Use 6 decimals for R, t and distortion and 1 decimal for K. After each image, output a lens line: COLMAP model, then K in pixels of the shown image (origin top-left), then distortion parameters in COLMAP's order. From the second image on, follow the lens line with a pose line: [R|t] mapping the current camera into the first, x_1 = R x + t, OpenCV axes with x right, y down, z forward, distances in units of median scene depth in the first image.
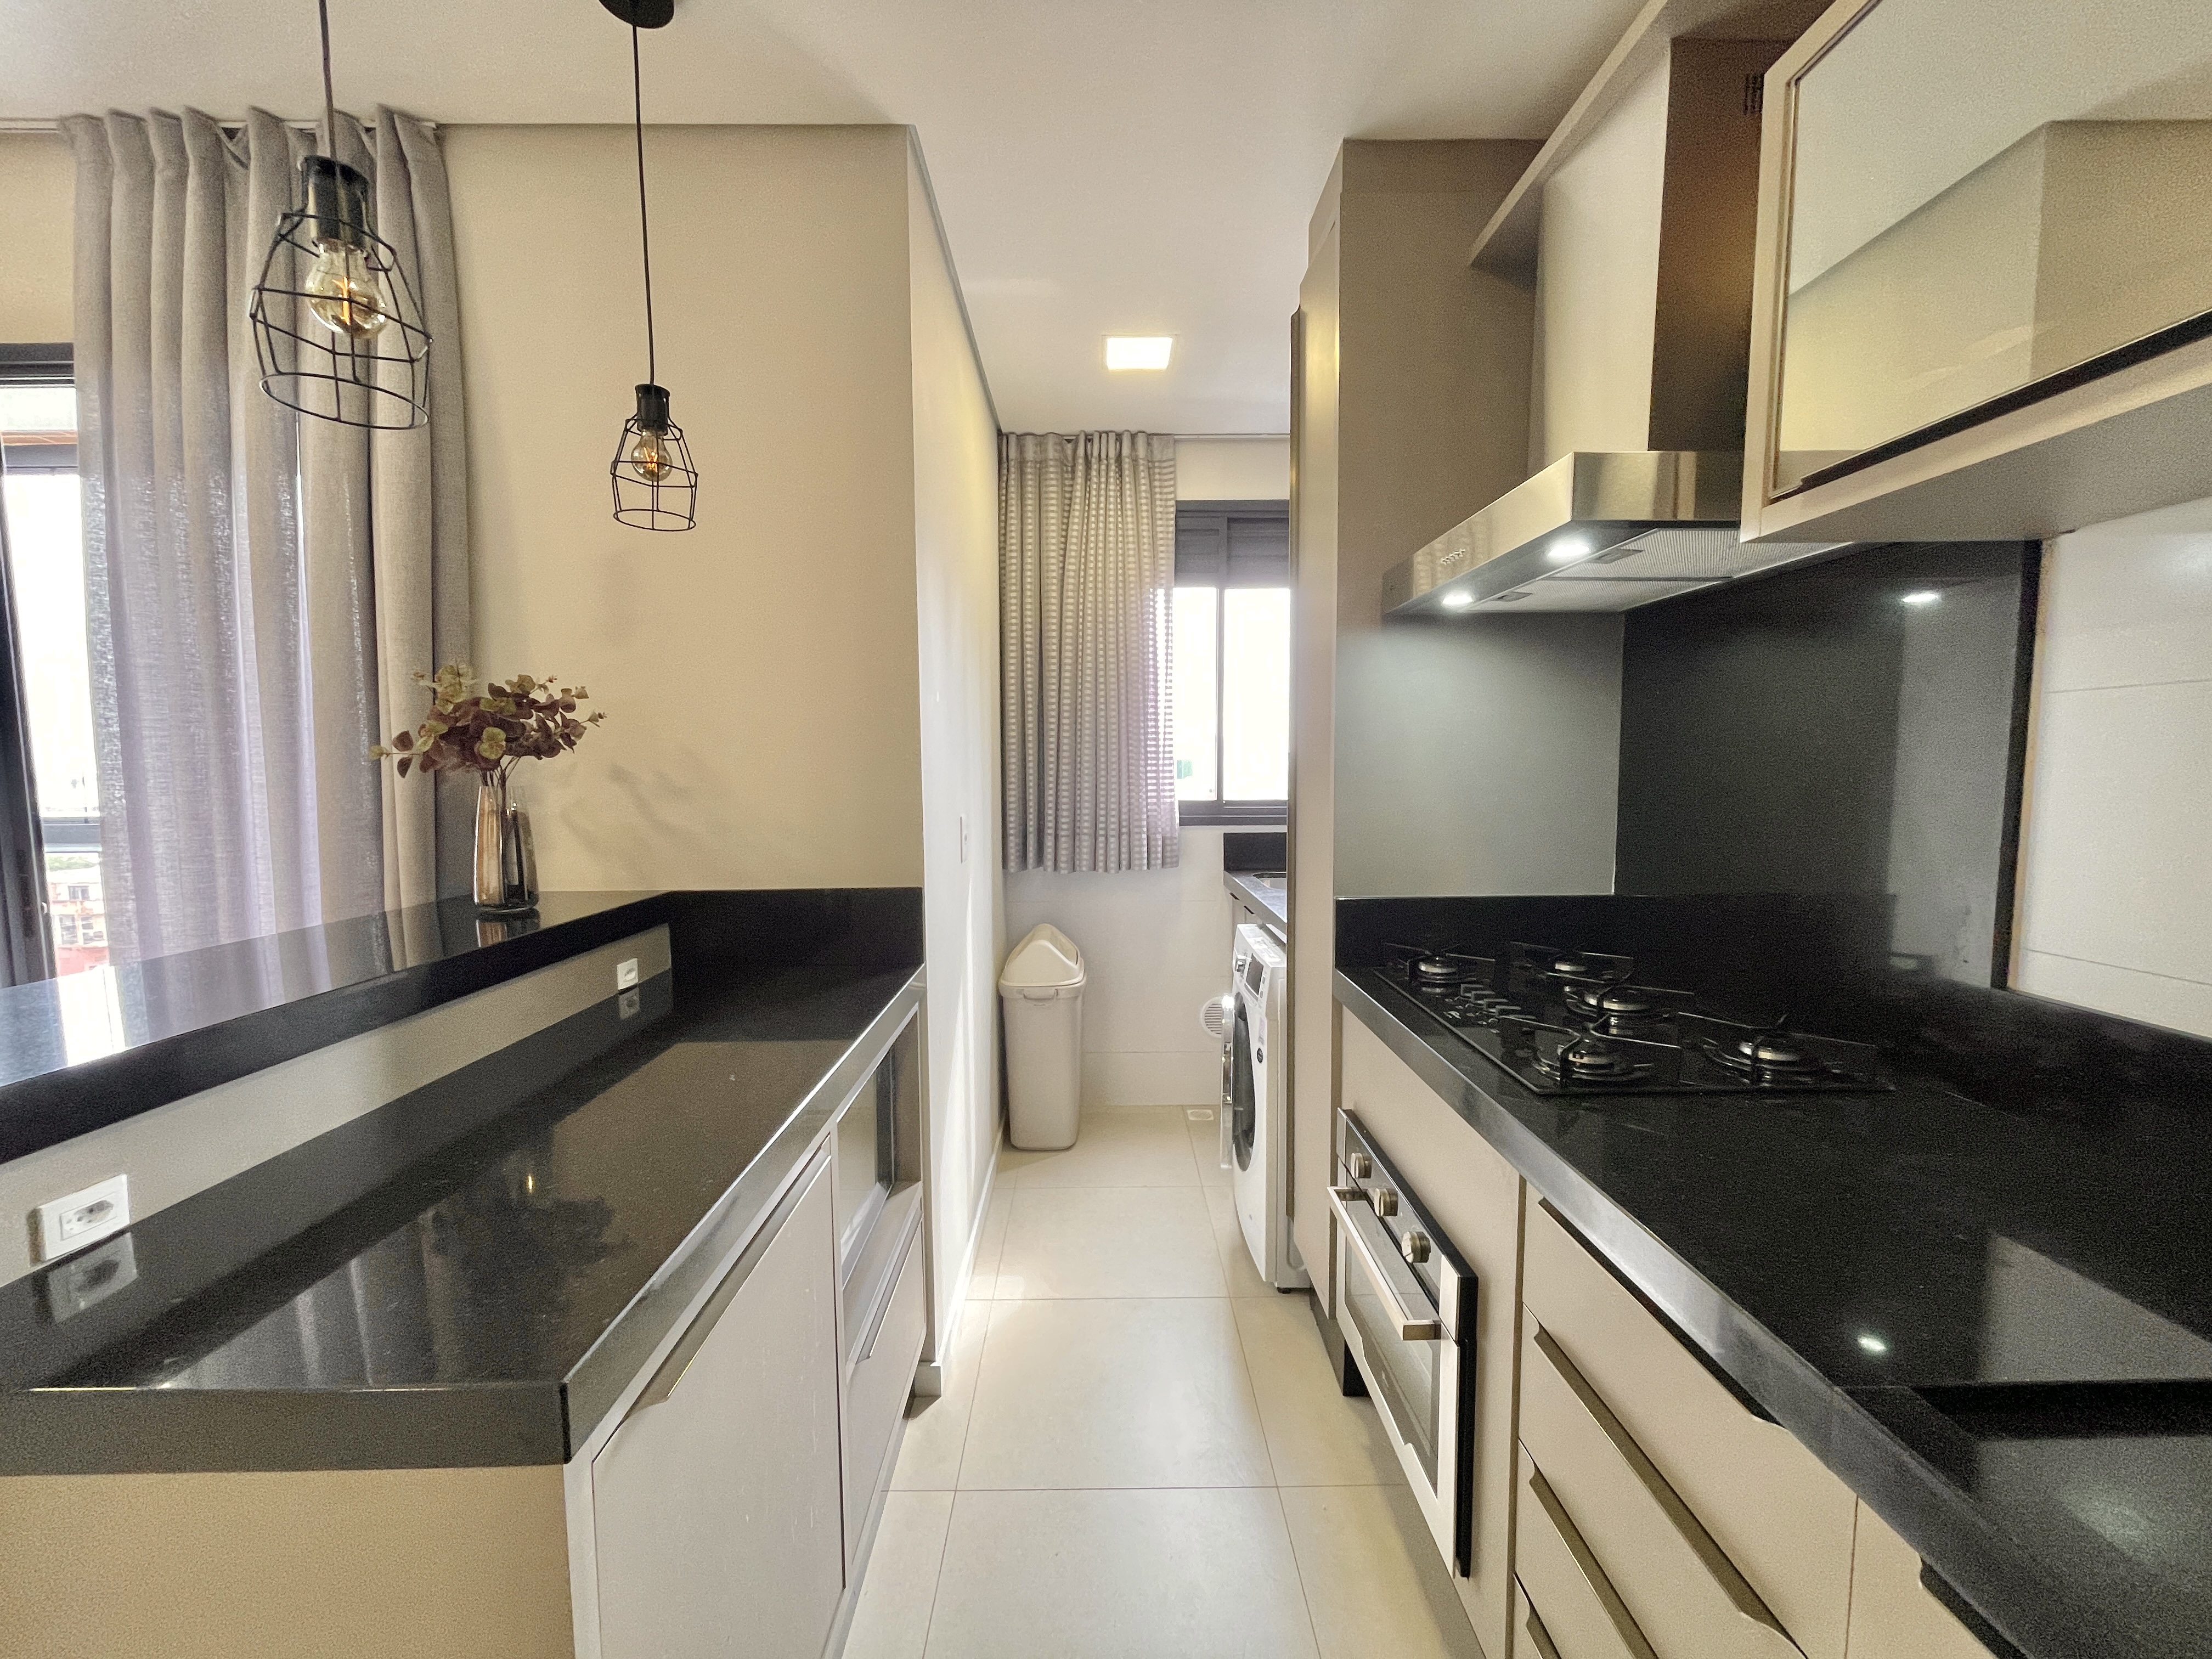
lens RADIAL K [[894.9, 0, 1093.5], [0, 894.9, 838.0], [0, 0, 1]] dist [-0.000820, -0.000043]
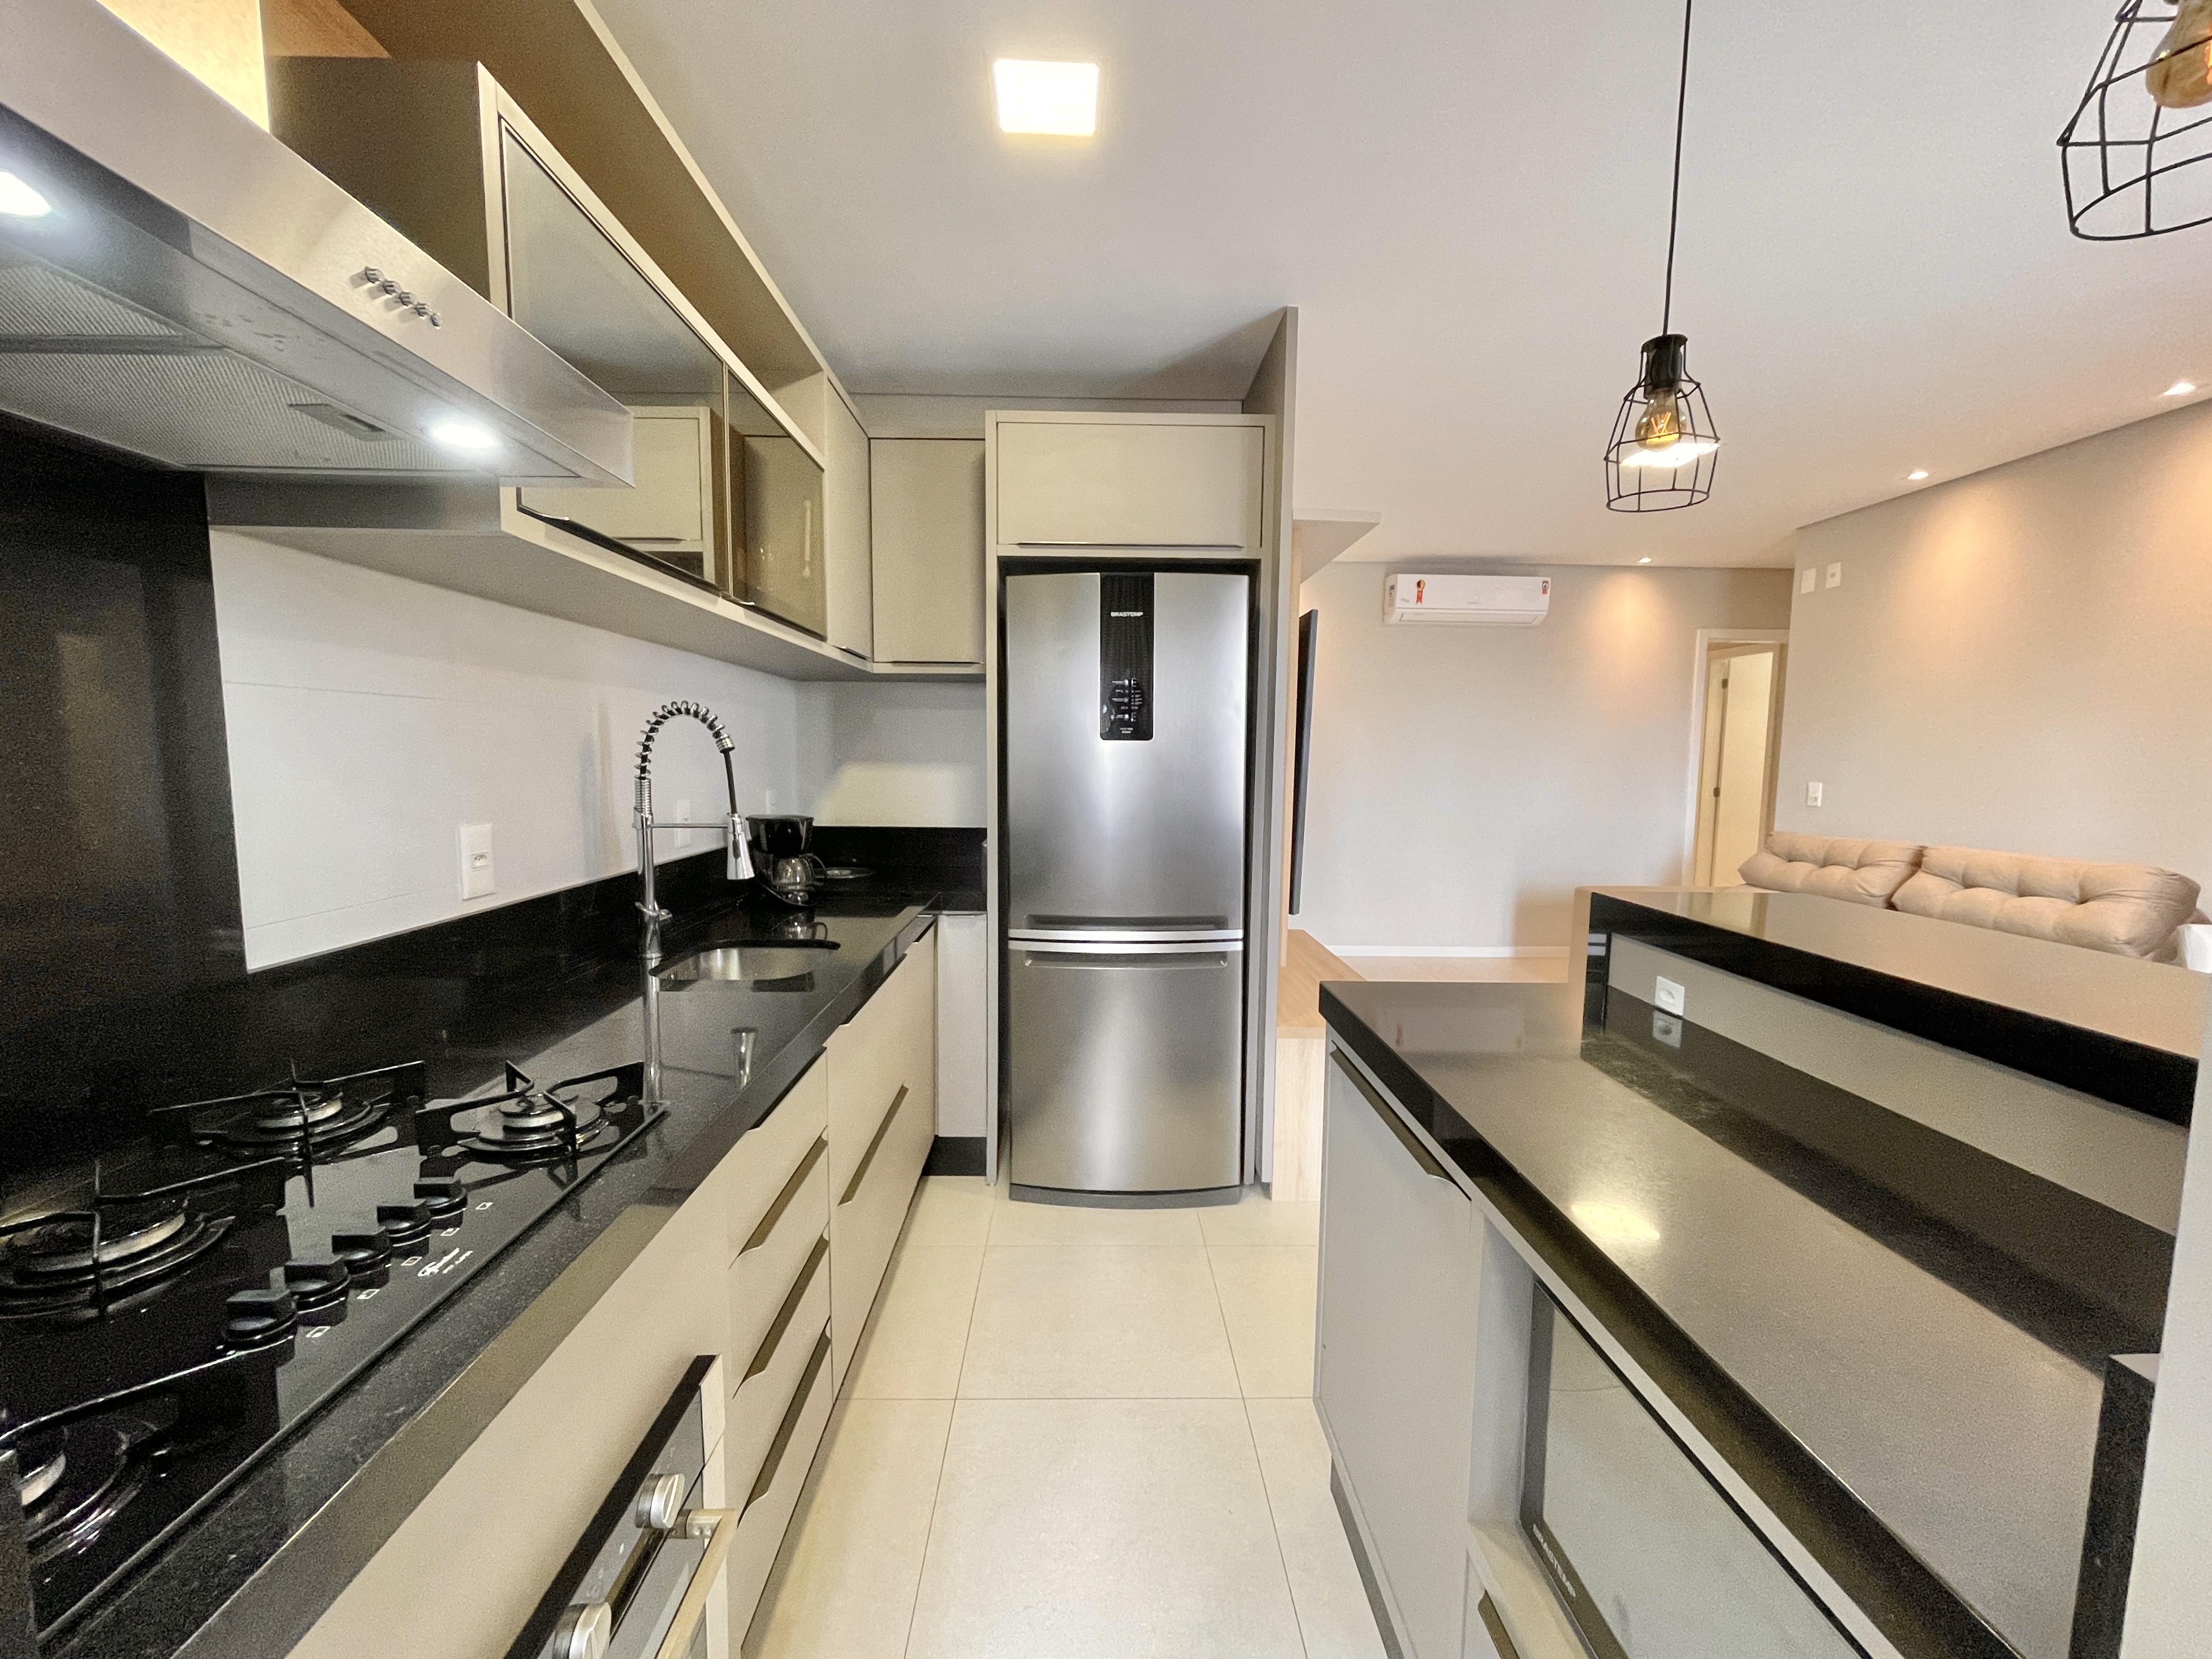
lens RADIAL K [[923.3, 0, 1088.8], [0, 923.3, 842.5], [0, 0, 1]] dist [-0.001521, -0.000175]
pose [[-0.999976, -0.001887, -0.006658, 0.050590], [-0.003055, 0.983663, 0.179995, -0.117959], [0.006210, 0.180011, -0.983645, 1.413104]]
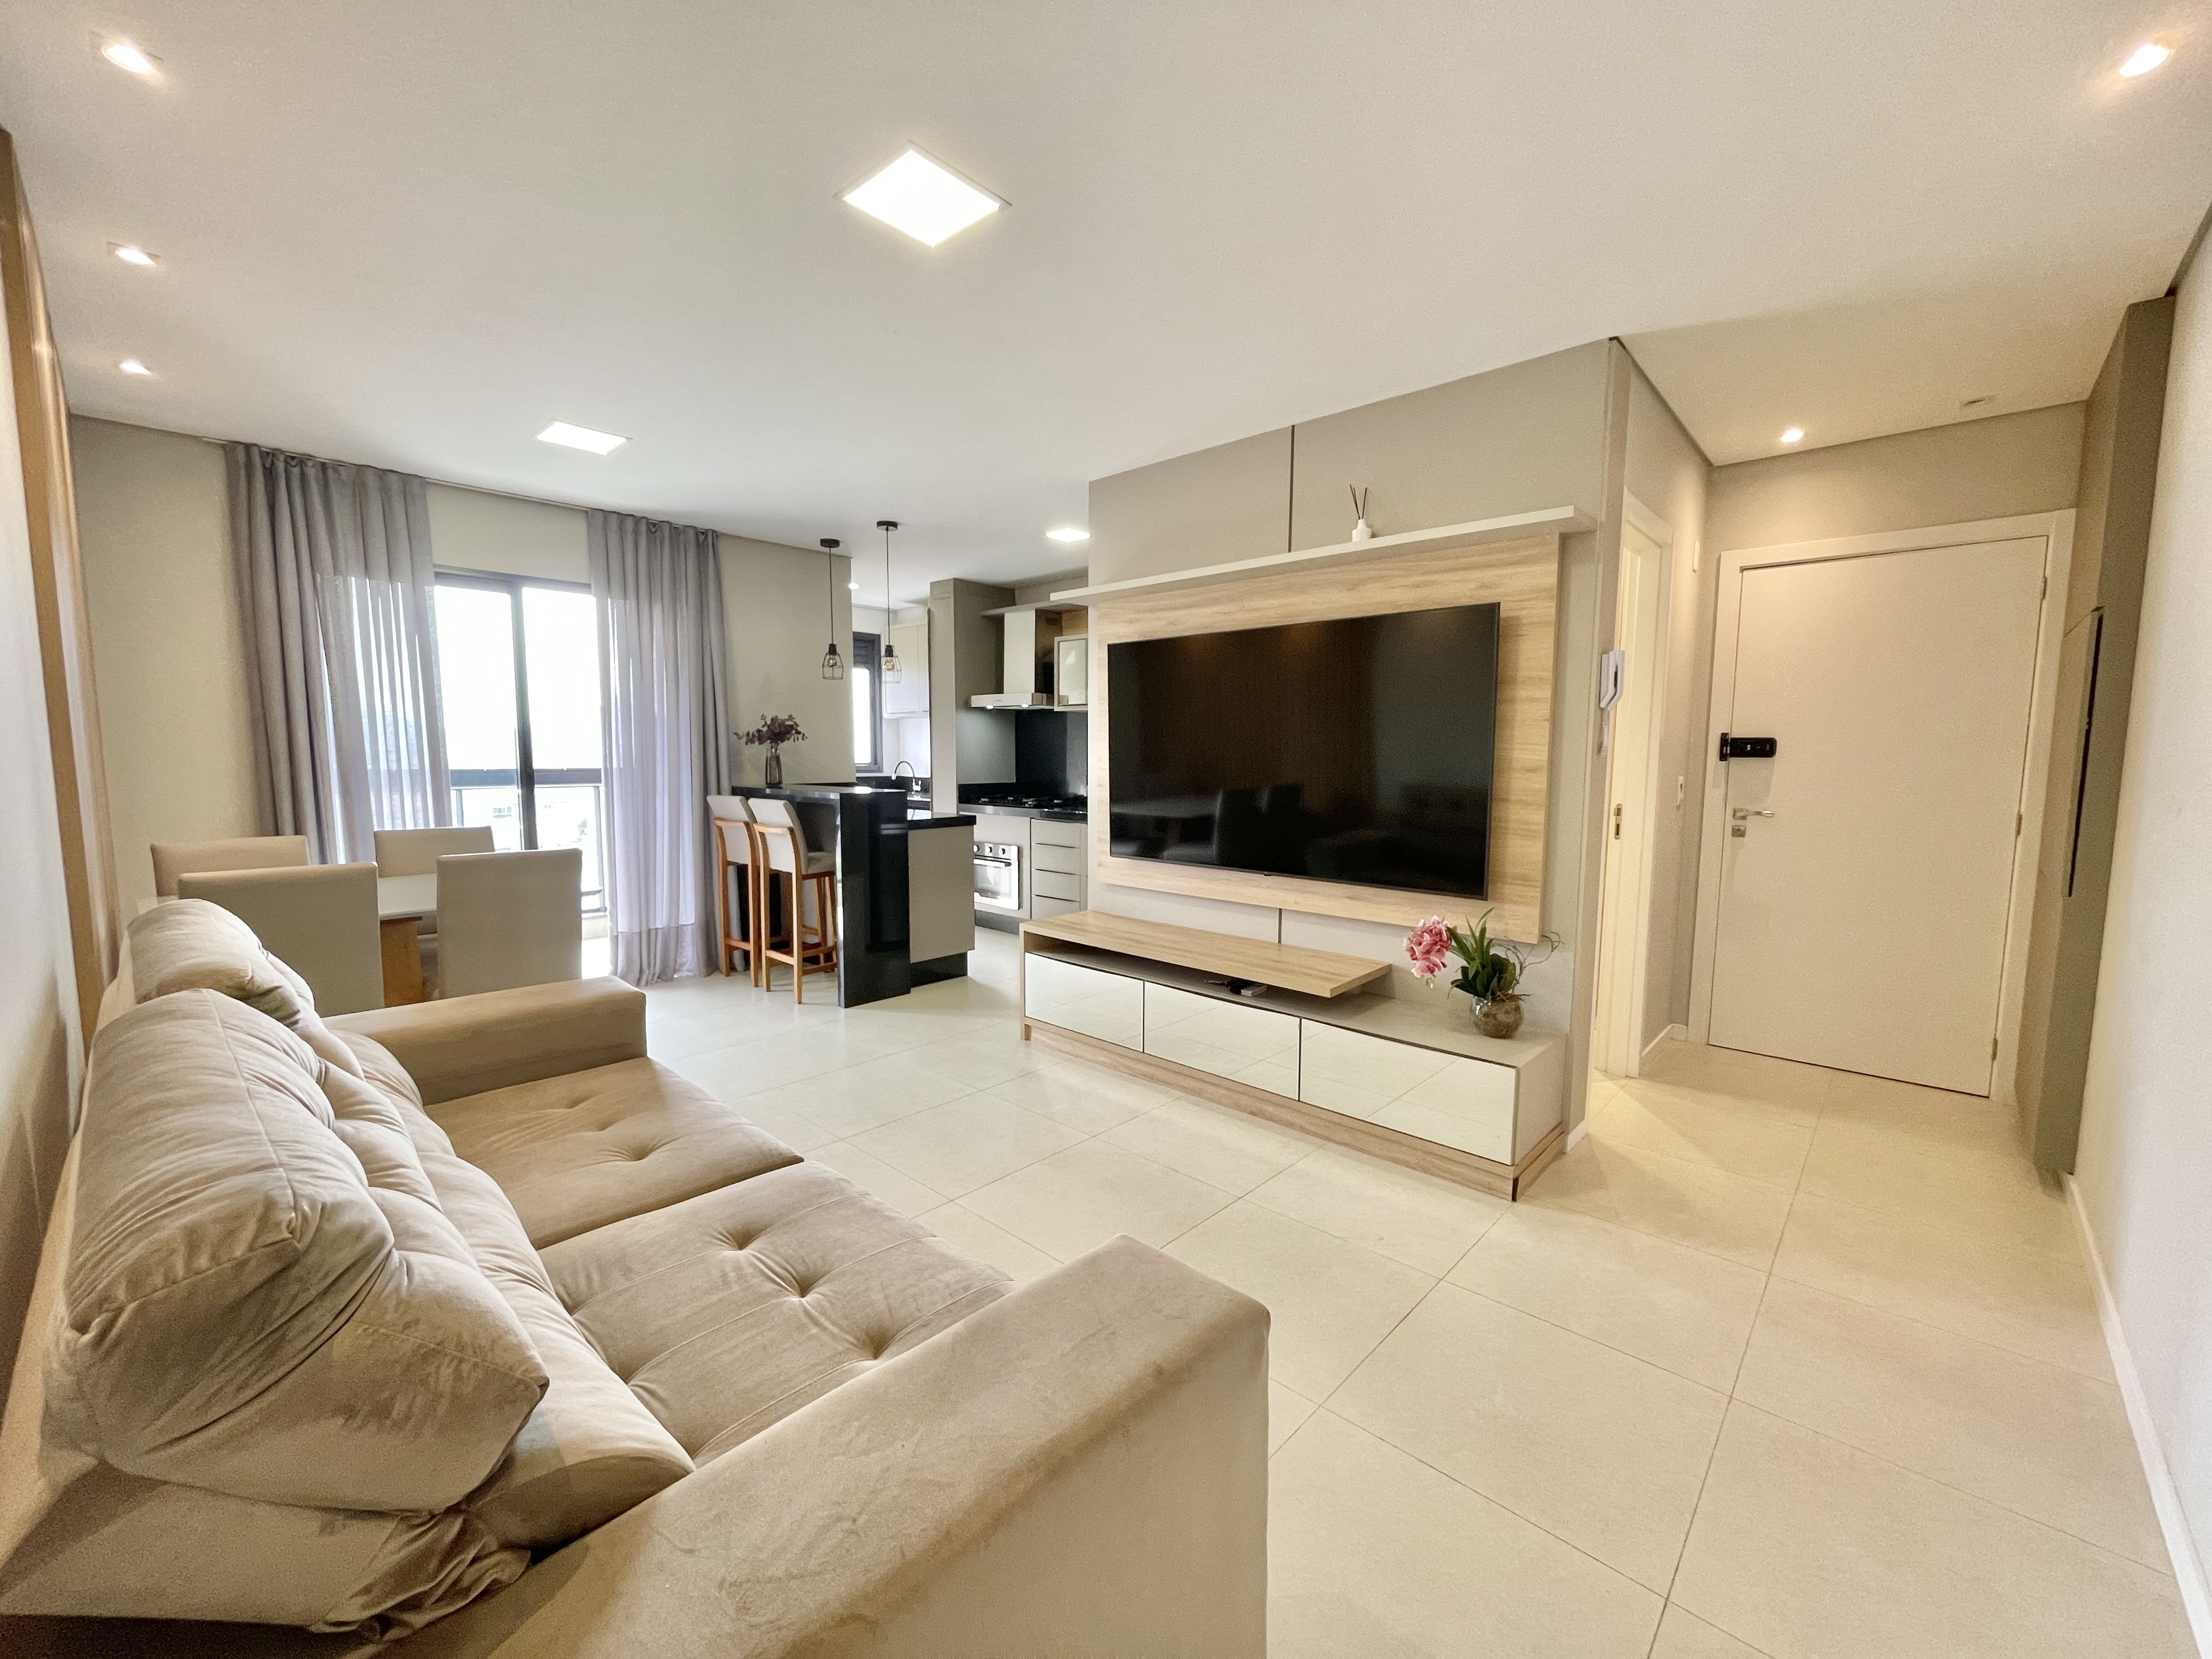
lens RADIAL K [[892.3, 0, 1090.7], [0, 892.3, 837.2], [0, 0, 1]] dist [0.001968, 0.000488]
pose [[0.687102, -0.058210, 0.724225, -2.317147], [0.048229, 0.998241, 0.034478, 0.216518], [-0.724959, 0.011239, 0.688701, -2.182804]]
